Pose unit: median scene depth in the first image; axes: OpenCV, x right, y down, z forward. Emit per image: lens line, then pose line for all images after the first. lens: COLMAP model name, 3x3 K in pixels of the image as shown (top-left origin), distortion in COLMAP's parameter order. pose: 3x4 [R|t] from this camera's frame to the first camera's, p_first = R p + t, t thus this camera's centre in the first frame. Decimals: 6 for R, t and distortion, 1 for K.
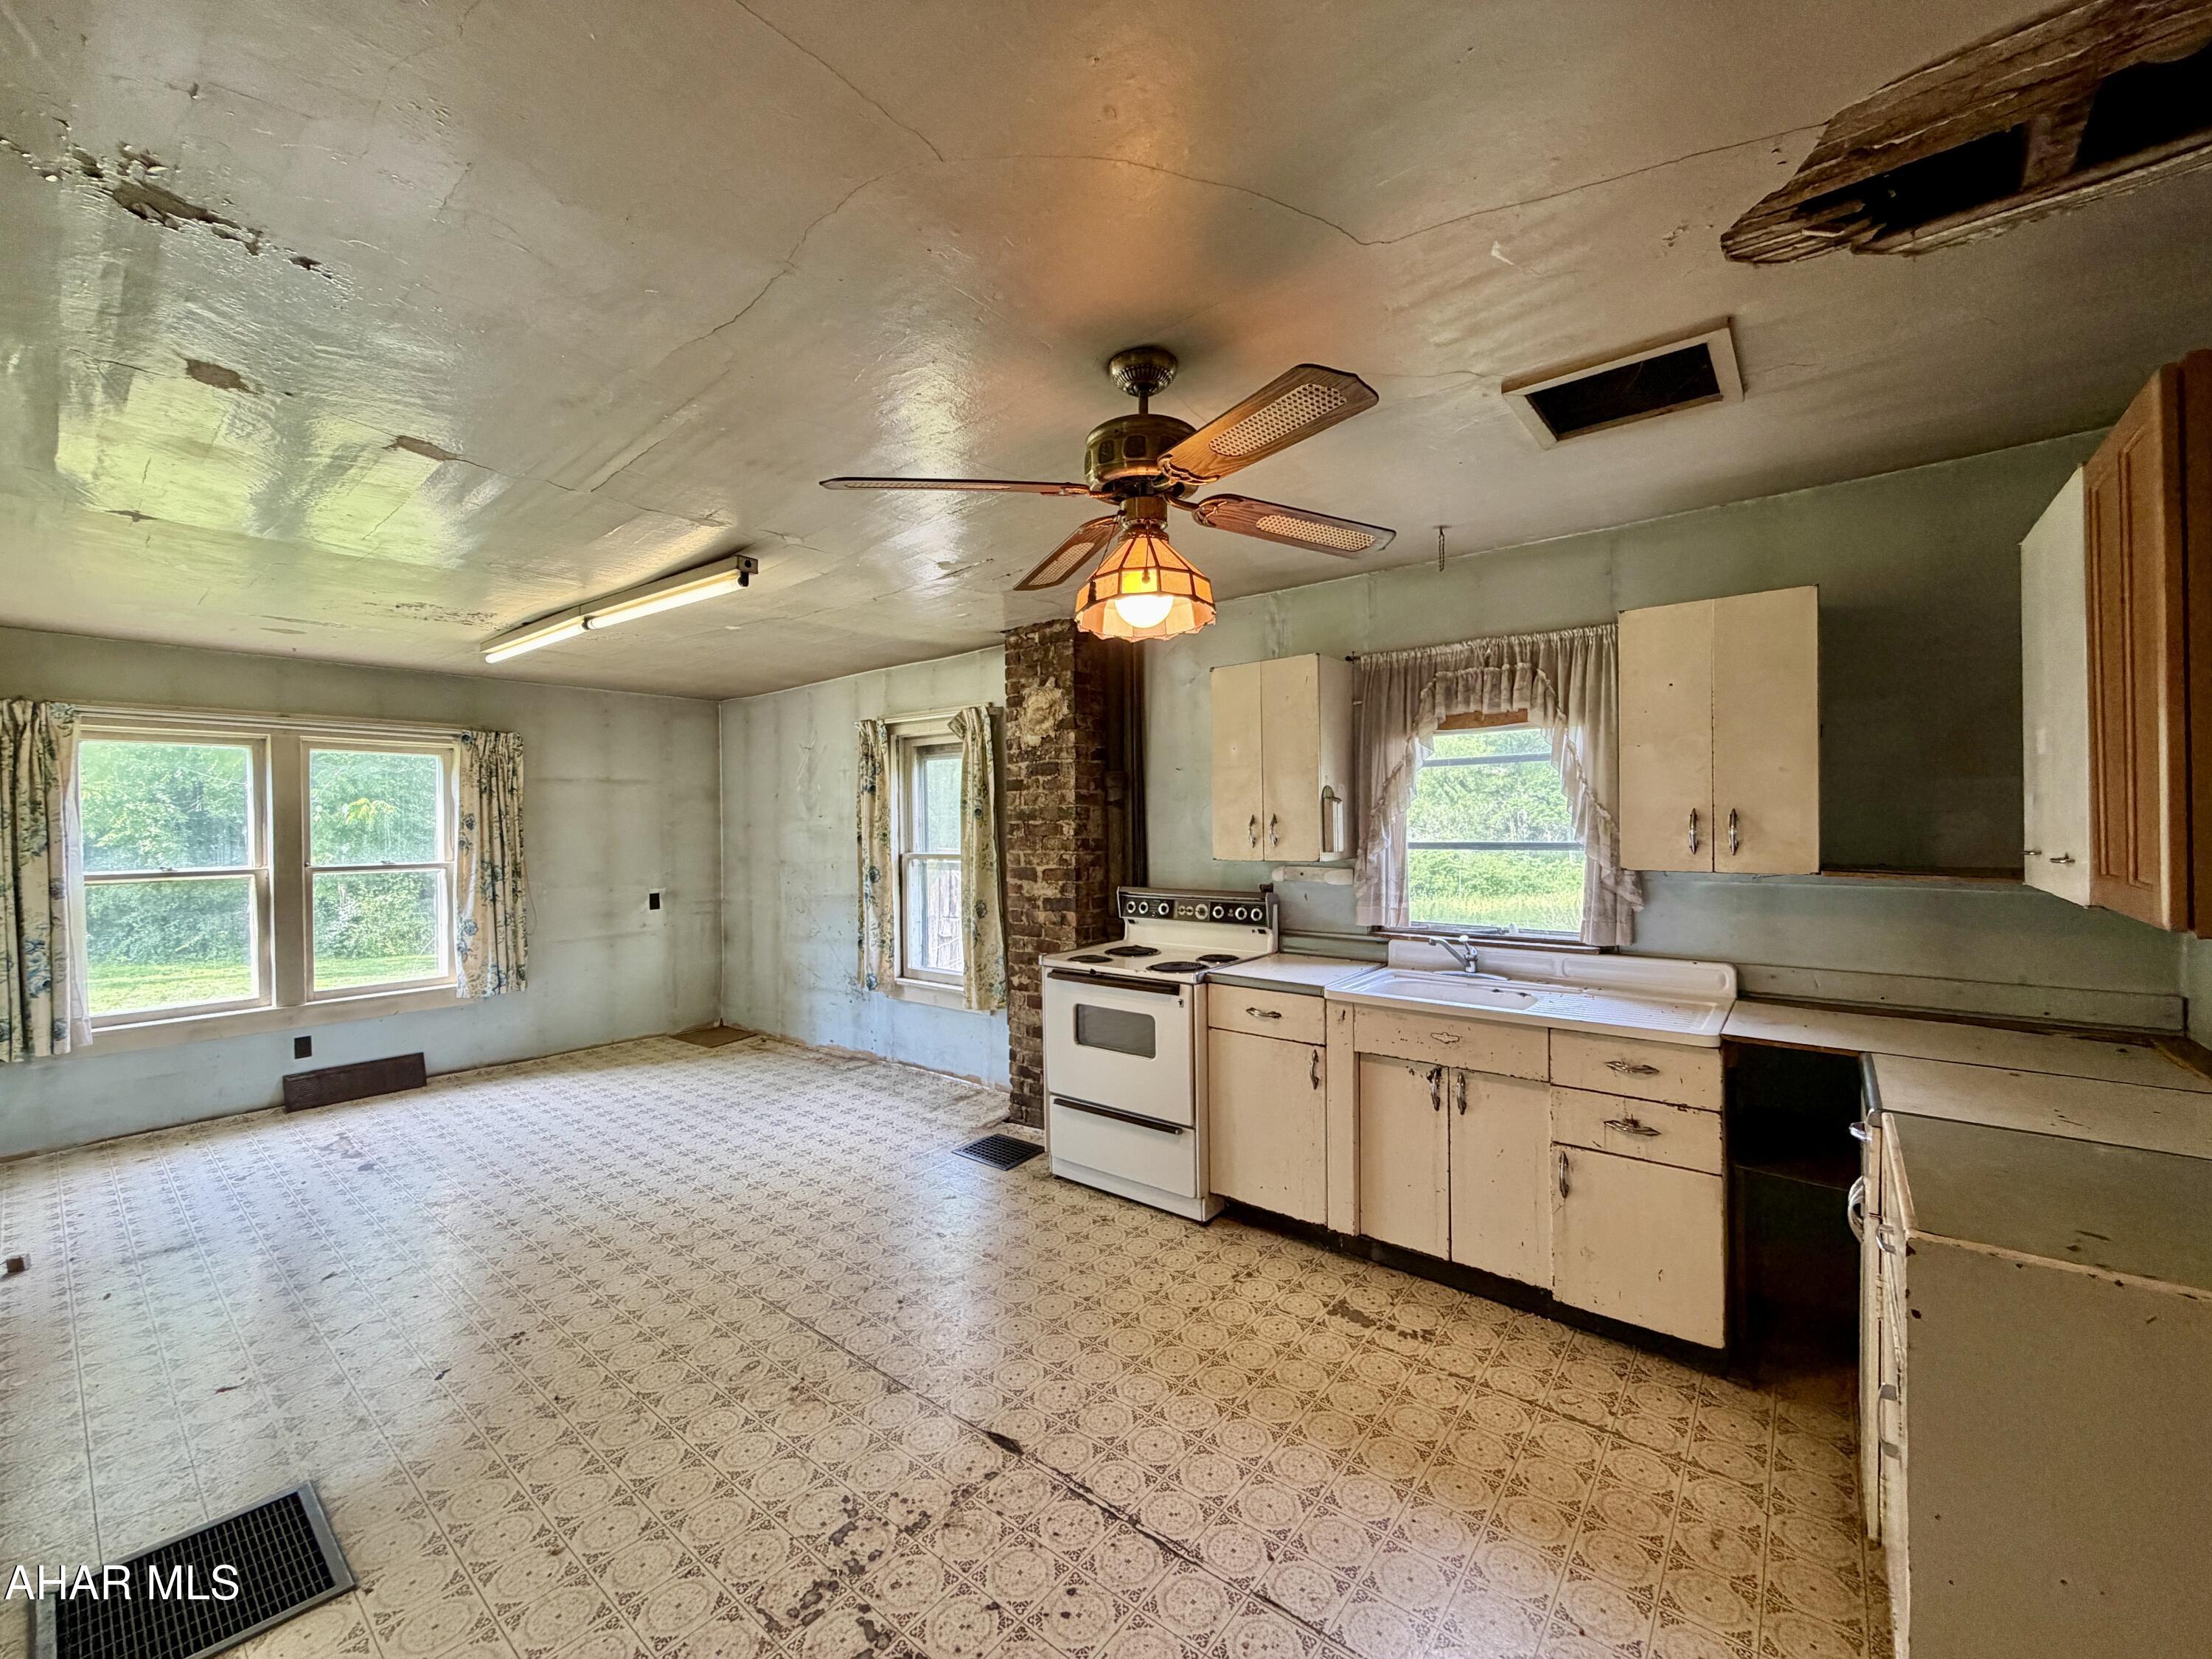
lens RADIAL K [[878.4, 0, 1099.8], [0, 878.4, 828.8], [0, 0, 1]] dist [0.000569, -0.000060]
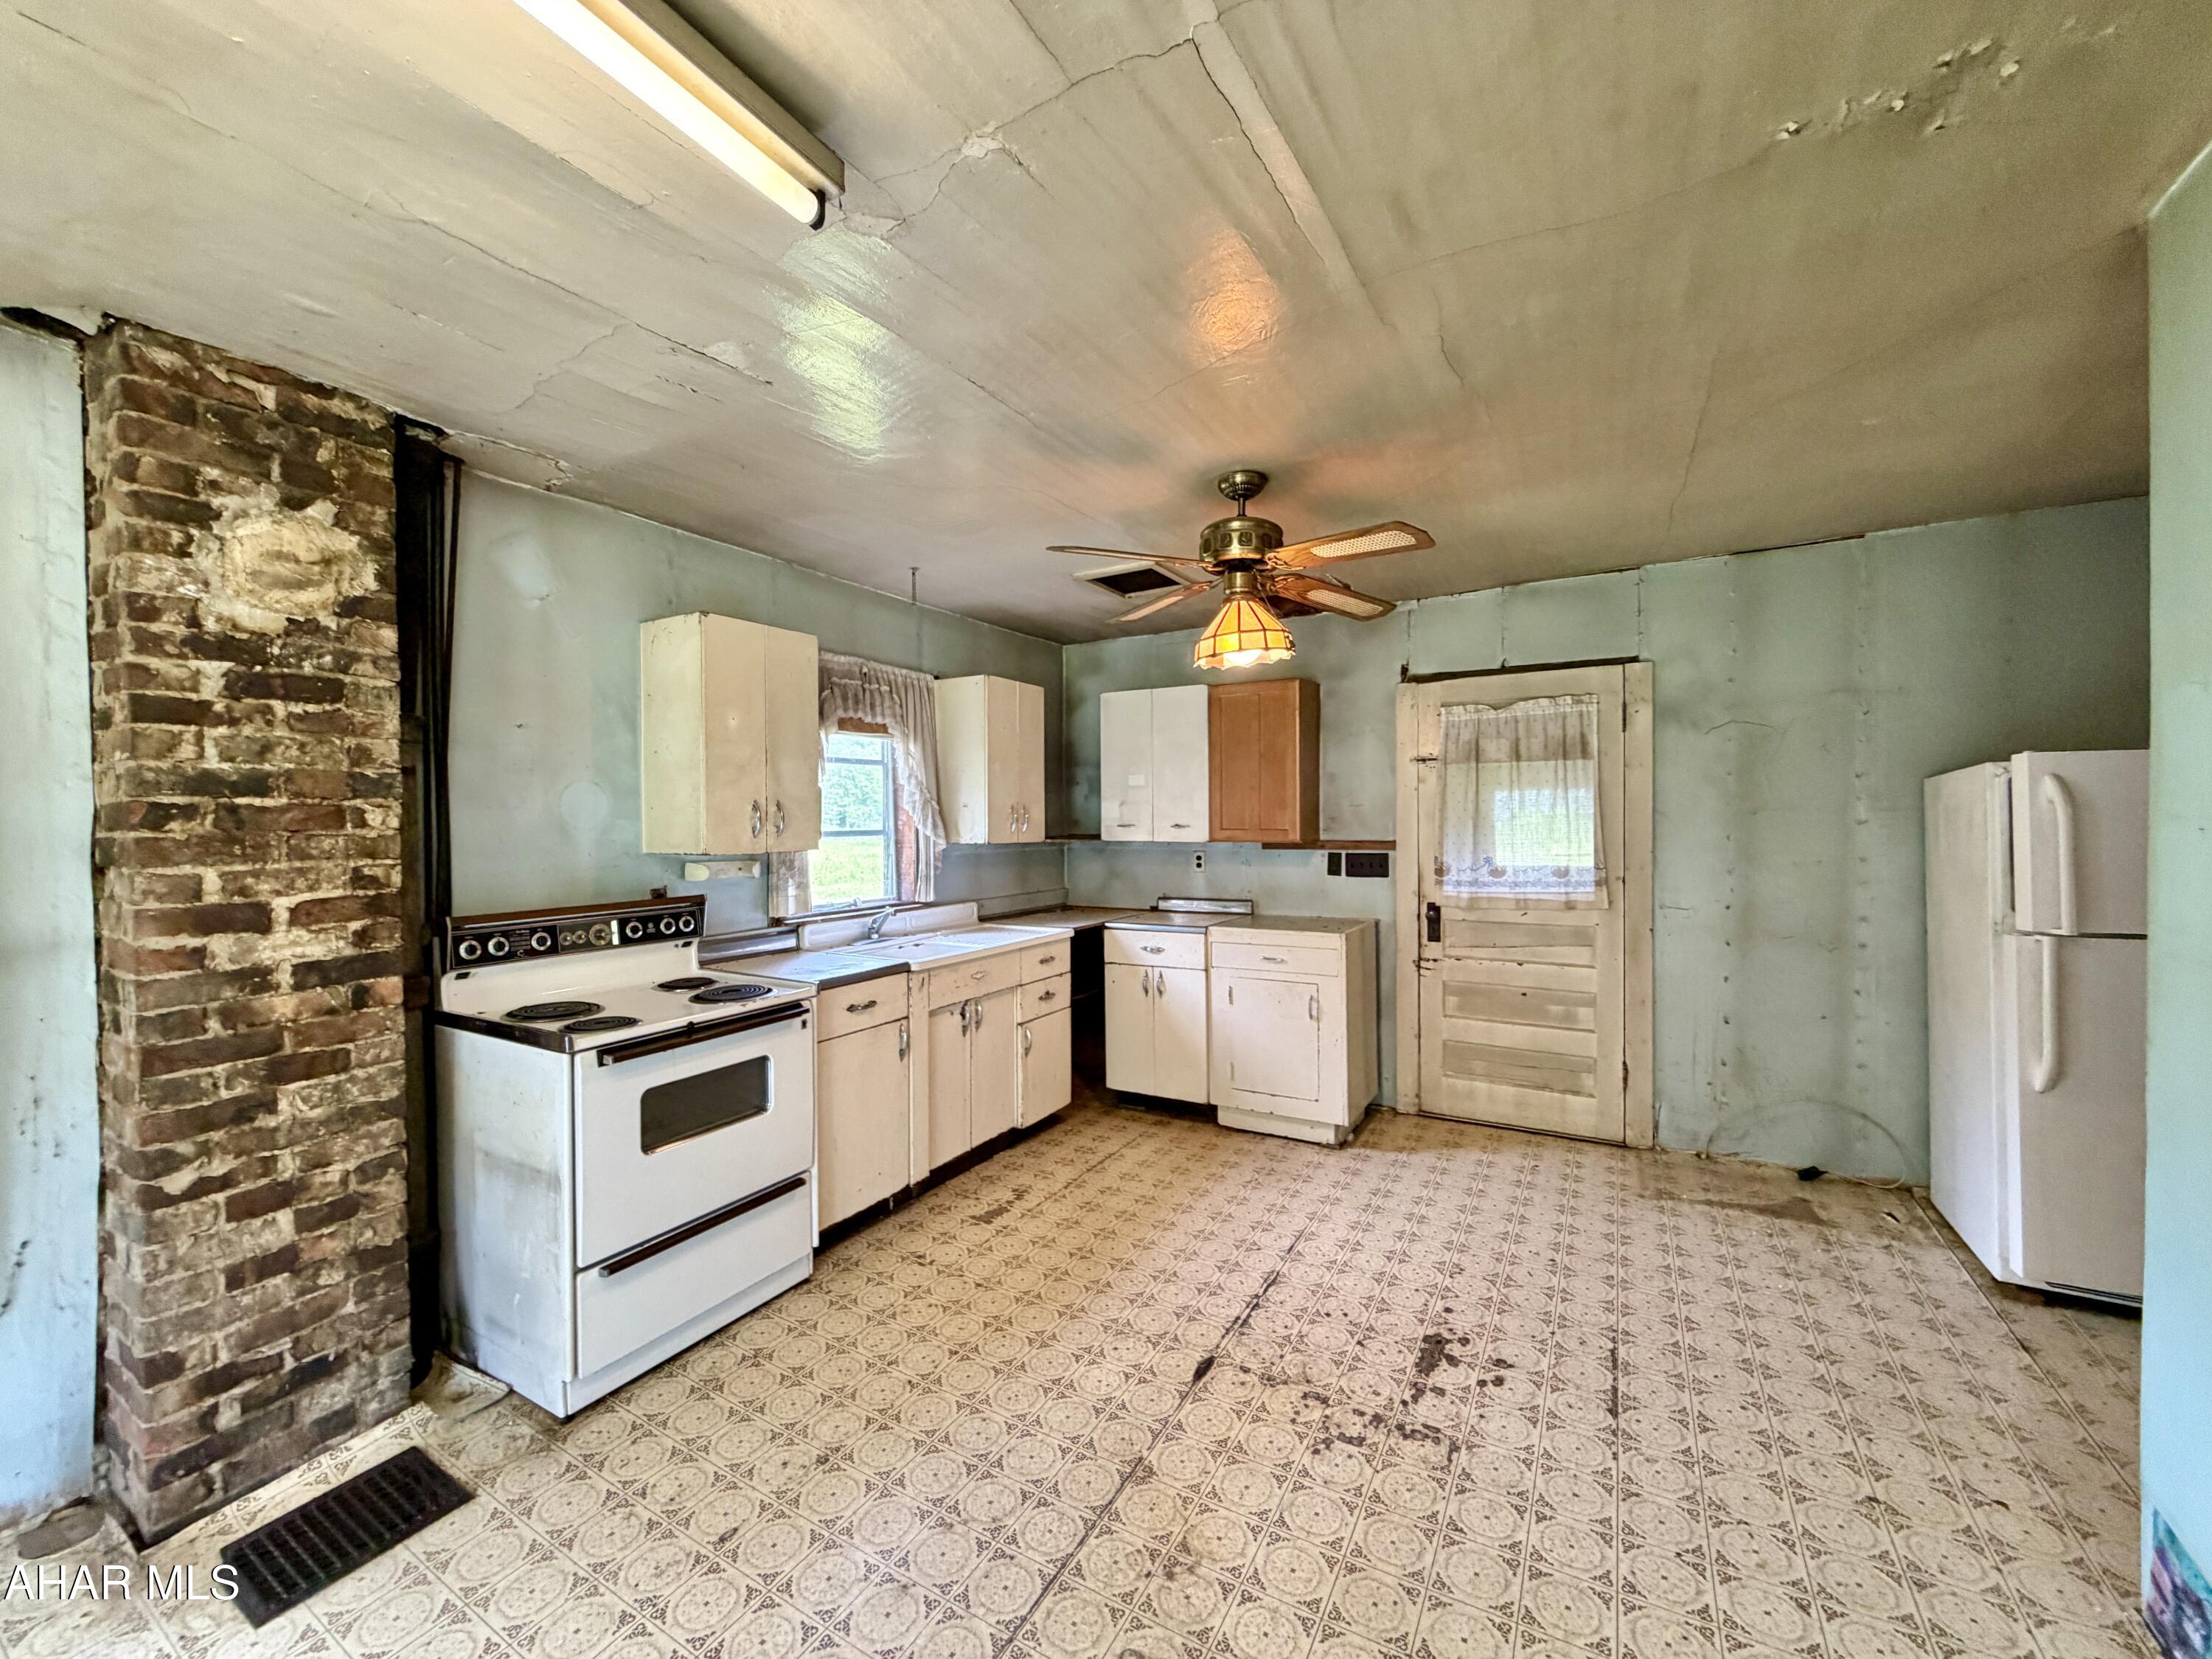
lens RADIAL K [[878.4, 0, 1099.8], [0, 878.4, 828.8], [0, 0, 1]] dist [0.000569, -0.000060]
pose [[-0.150335, 0.001164, 0.988634, -0.576315], [0.017173, 0.999851, 0.001434, 0.013344], [-0.988486, 0.017194, -0.150333, 0.632875]]
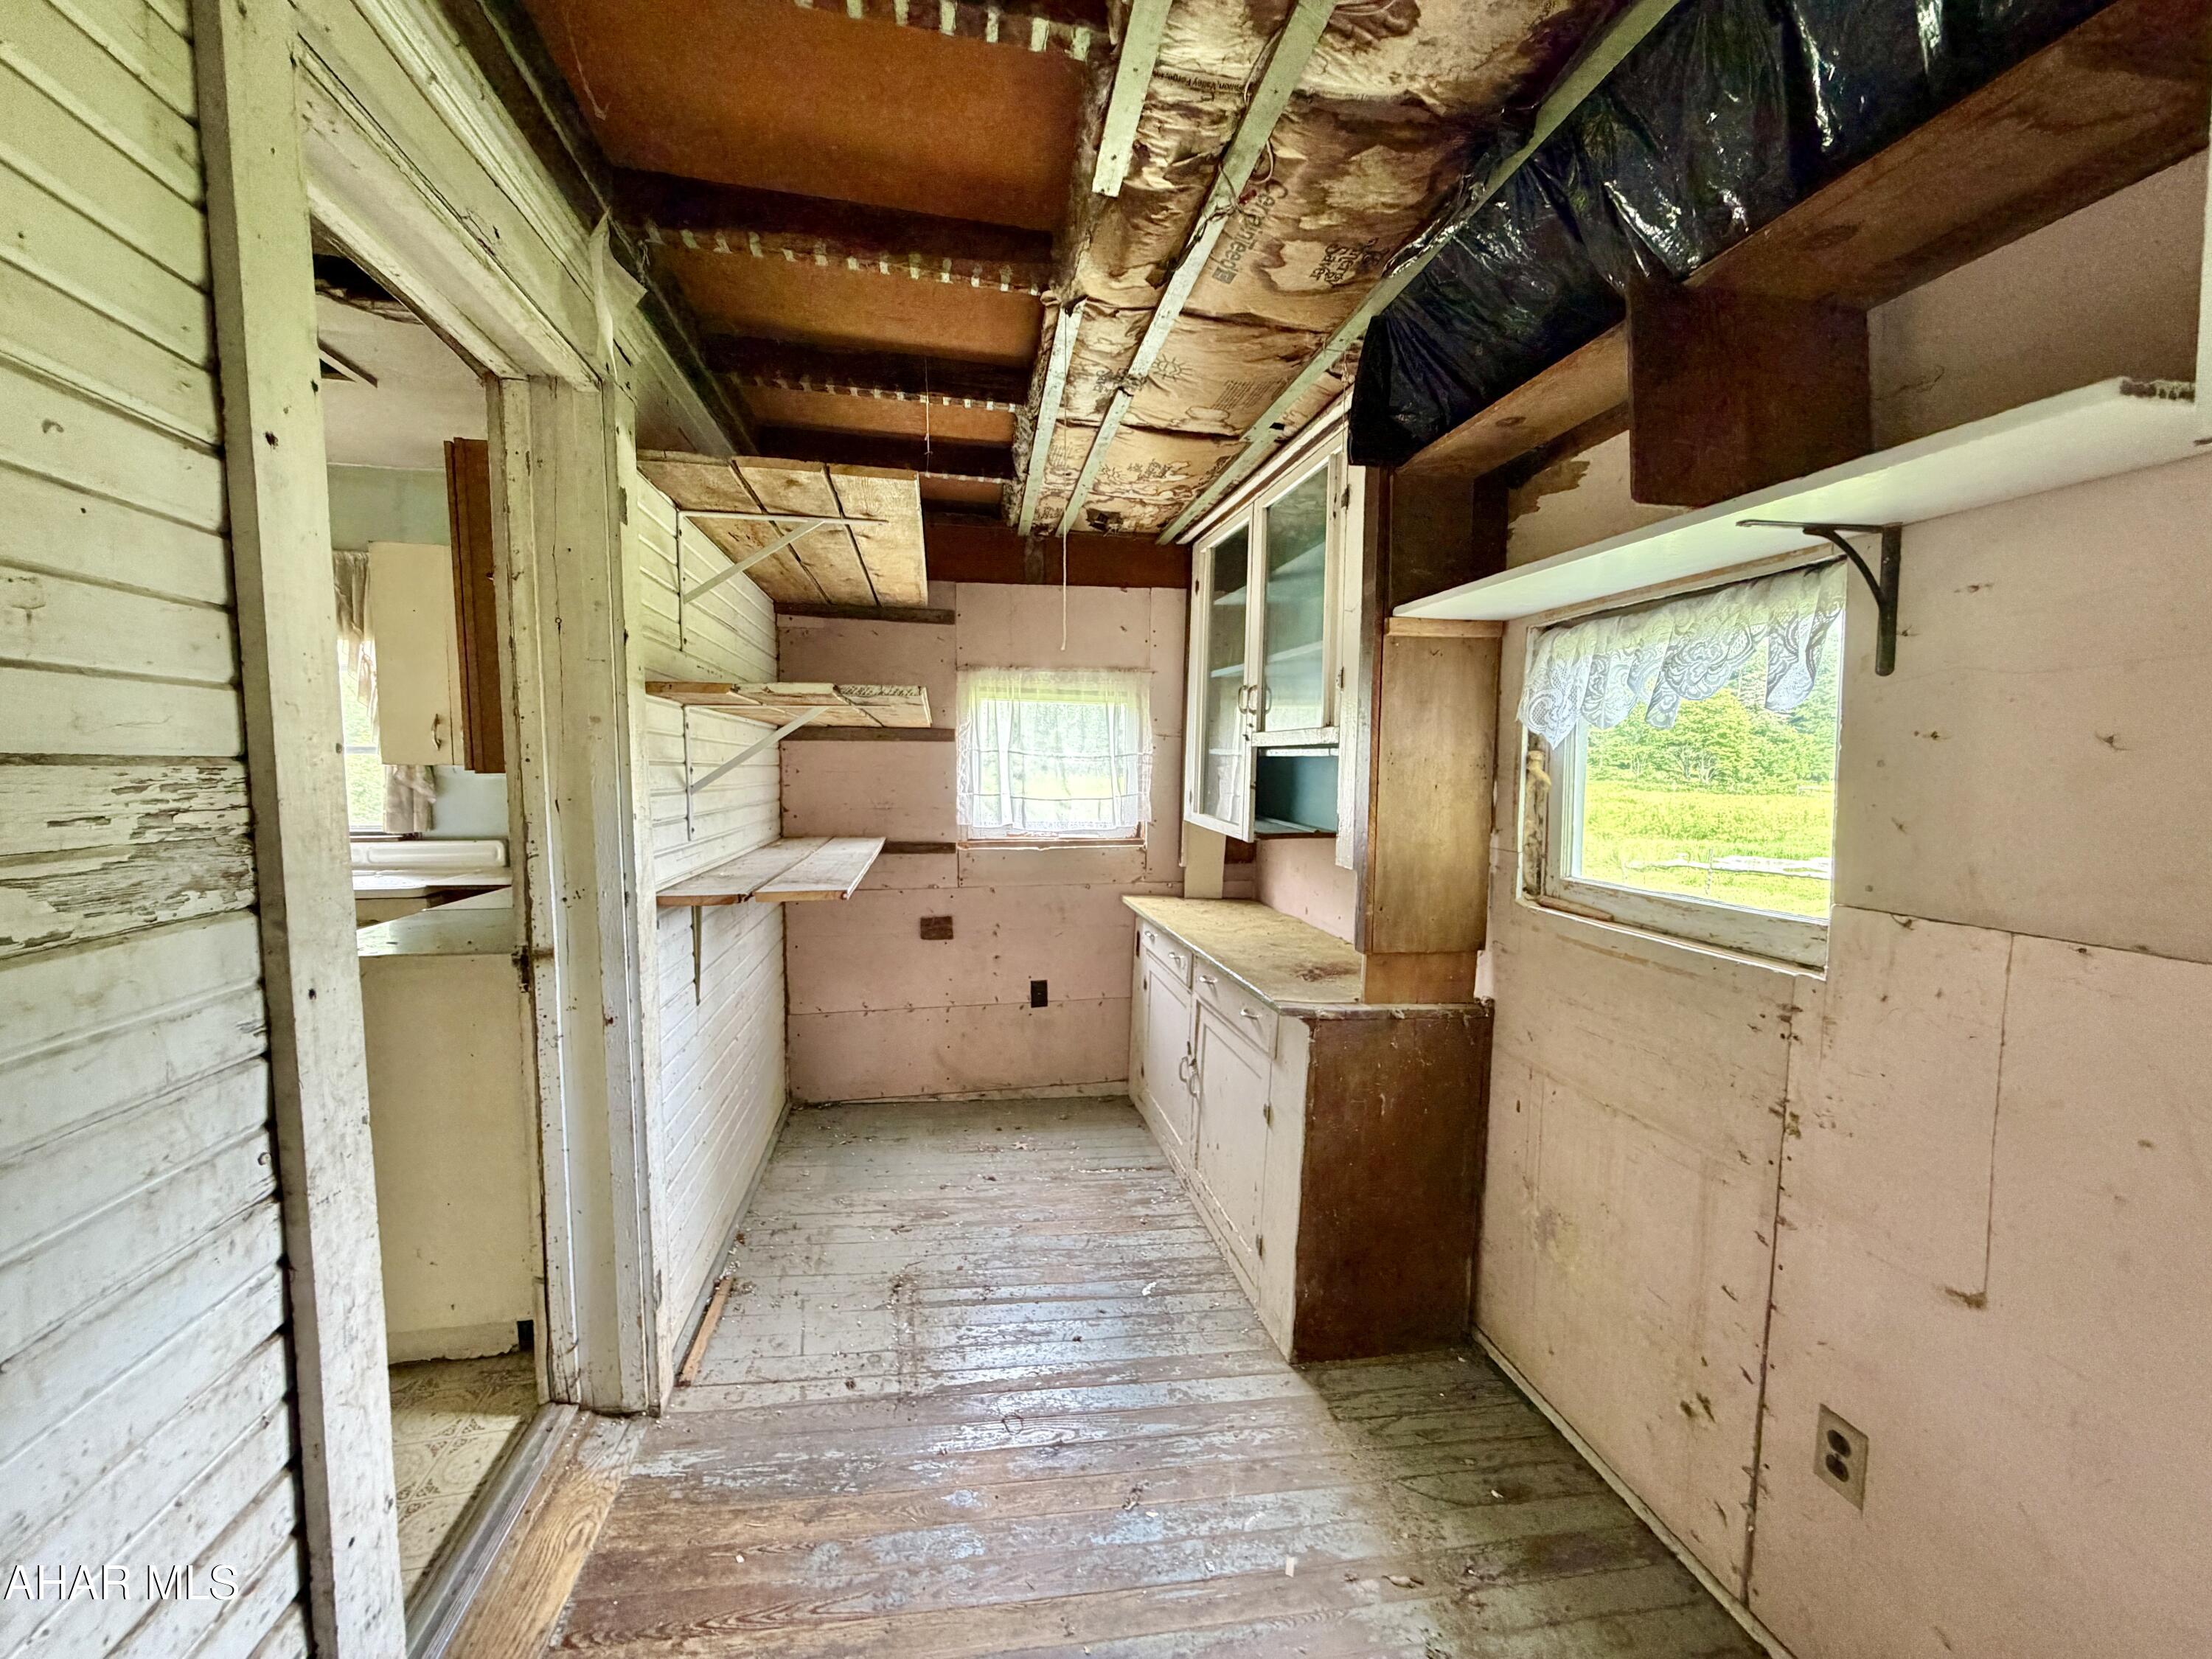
lens RADIAL K [[878.4, 0, 1099.8], [0, 878.4, 828.8], [0, 0, 1]] dist [0.000569, -0.000060]
pose [[0.648168, -0.045738, 0.760123, 0.175626], [-0.005890, 0.997864, 0.065066, 0.027974], [-0.761475, -0.046651, 0.646513, -0.278861]]
